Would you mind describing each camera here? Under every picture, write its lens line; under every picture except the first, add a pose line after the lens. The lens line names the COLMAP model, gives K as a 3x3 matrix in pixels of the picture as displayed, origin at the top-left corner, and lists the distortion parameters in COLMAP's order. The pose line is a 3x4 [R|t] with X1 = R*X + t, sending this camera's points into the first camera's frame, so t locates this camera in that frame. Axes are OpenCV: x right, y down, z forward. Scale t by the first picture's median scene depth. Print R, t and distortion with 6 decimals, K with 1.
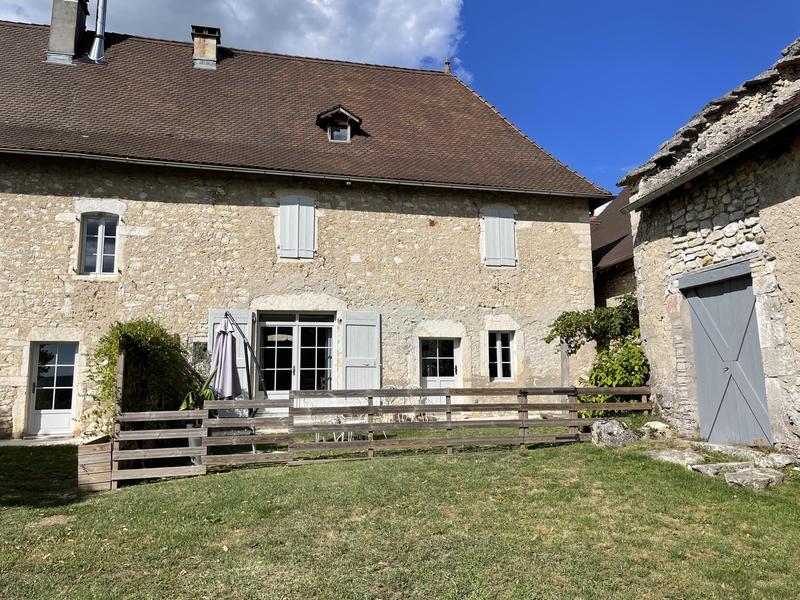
lens RADIAL K [[539.6, 0, 400.0], [0, 539.6, 300.0], [0, 0, 1]] dist [0.003341, 0.000407]
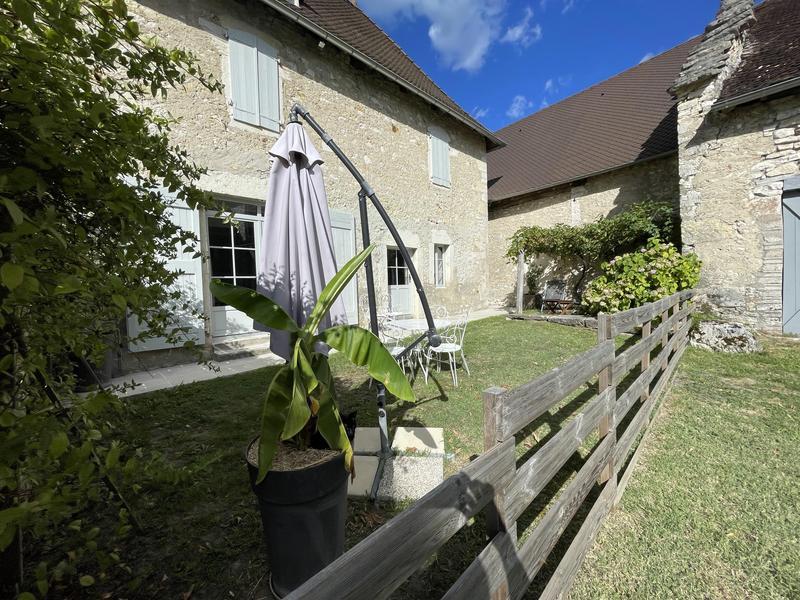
lens RADIAL K [[317.8, 0, 400.0], [0, 317.8, 300.0], [0, 0, 1]] dist [-0.010624, -0.000155]
pose [[0.870418, -0.036625, 0.490950, -0.229866], [-0.050800, 0.985224, 0.163563, 0.070238], [-0.489686, -0.167308, 0.855696, 0.471969]]
